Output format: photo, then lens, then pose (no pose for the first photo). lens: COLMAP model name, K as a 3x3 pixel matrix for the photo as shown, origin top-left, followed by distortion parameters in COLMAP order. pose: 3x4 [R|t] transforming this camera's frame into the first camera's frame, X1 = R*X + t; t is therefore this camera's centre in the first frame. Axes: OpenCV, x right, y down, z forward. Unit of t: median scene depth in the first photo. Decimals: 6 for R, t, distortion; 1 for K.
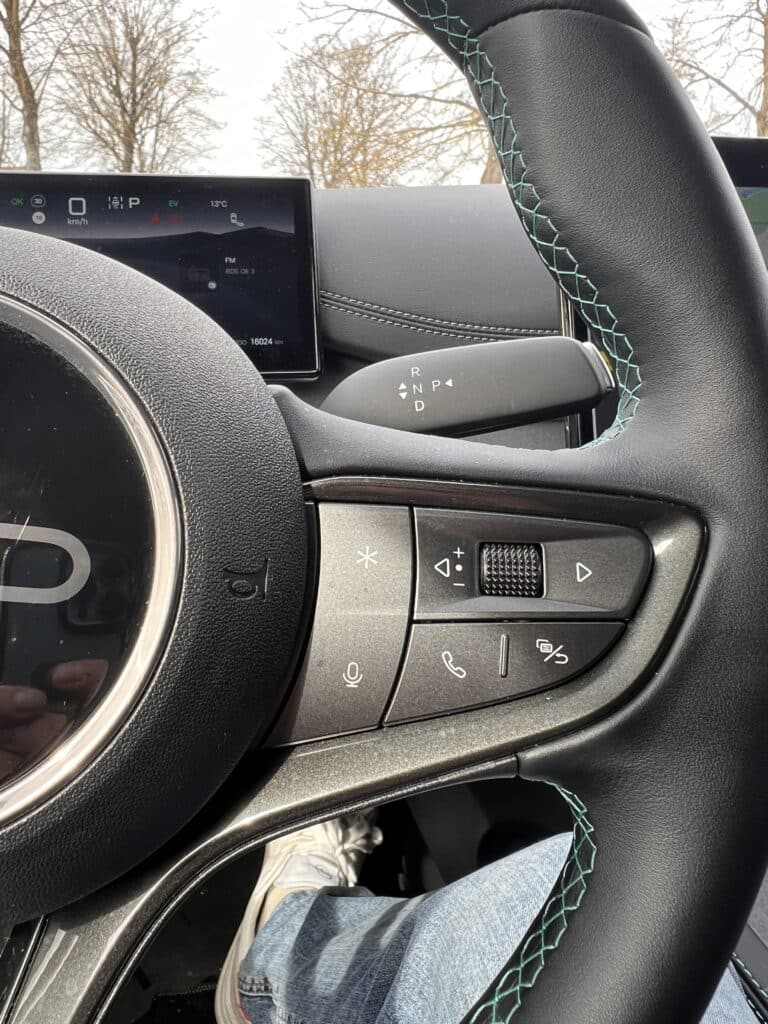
lens RADIAL K [[767.6, 0, 333.8], [0, 767.6, 478.3], [0, 0, 1]] dist [0.017713, -0.025528]
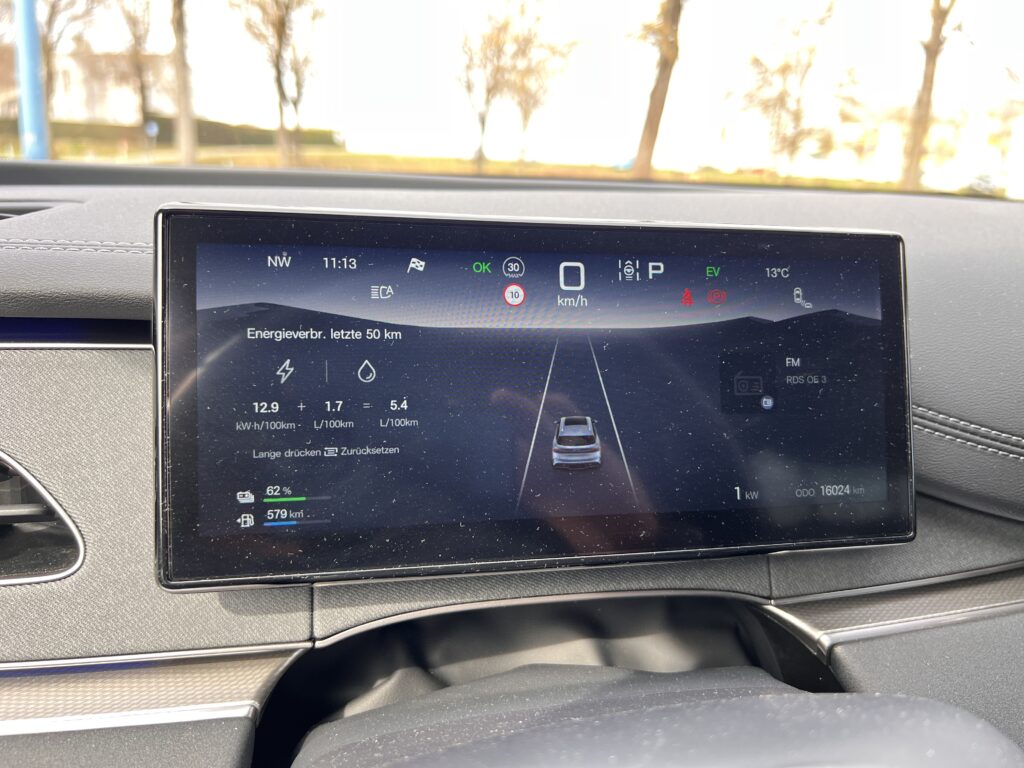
lens RADIAL K [[767.6, 0, 512.1], [0, 767.6, 391.1], [0, 0, 1]] dist [0.017713, -0.025528]
pose [[0.997828, 0.031432, 0.057888, -0.578749], [-0.032205, 0.999404, 0.012459, -0.373084], [-0.057462, -0.014296, 0.998245, 0.538132]]
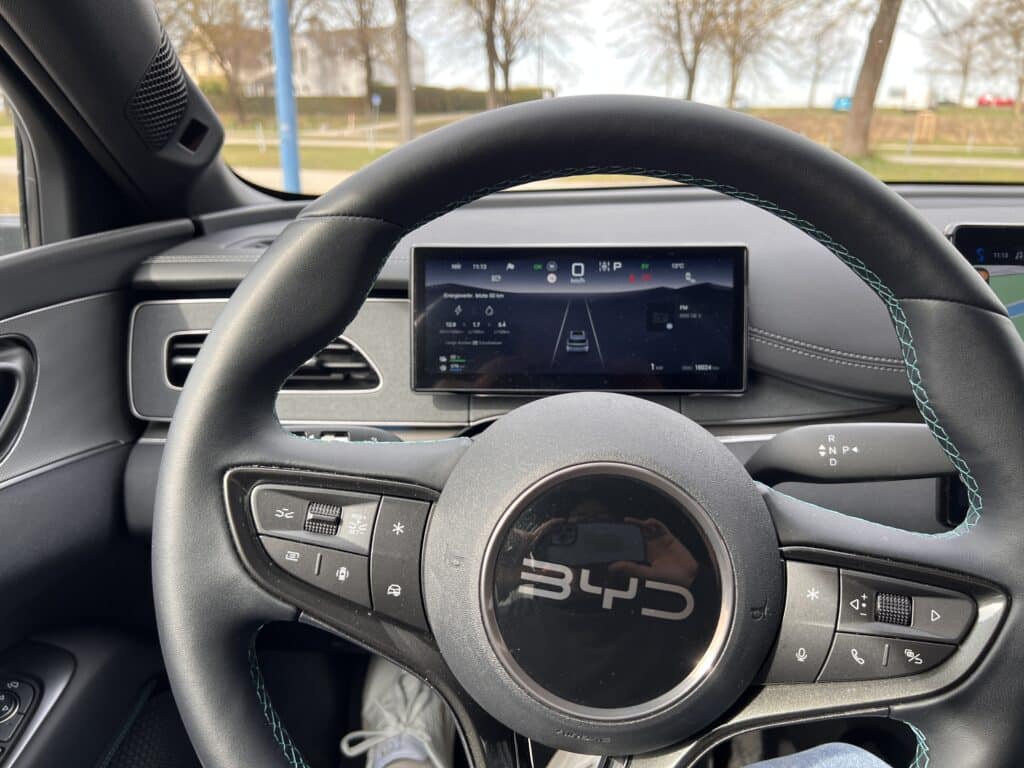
lens RADIAL K [[786.3, 0, 509.6], [0, 786.3, 403.3], [0, 0, 1]] dist [0.005714, -0.020597]
pose [[0.977192, 0.059332, -0.203900, -0.204253], [-0.041742, 0.995110, 0.089517, -0.324592], [0.208214, -0.078964, 0.974890, -0.645698]]
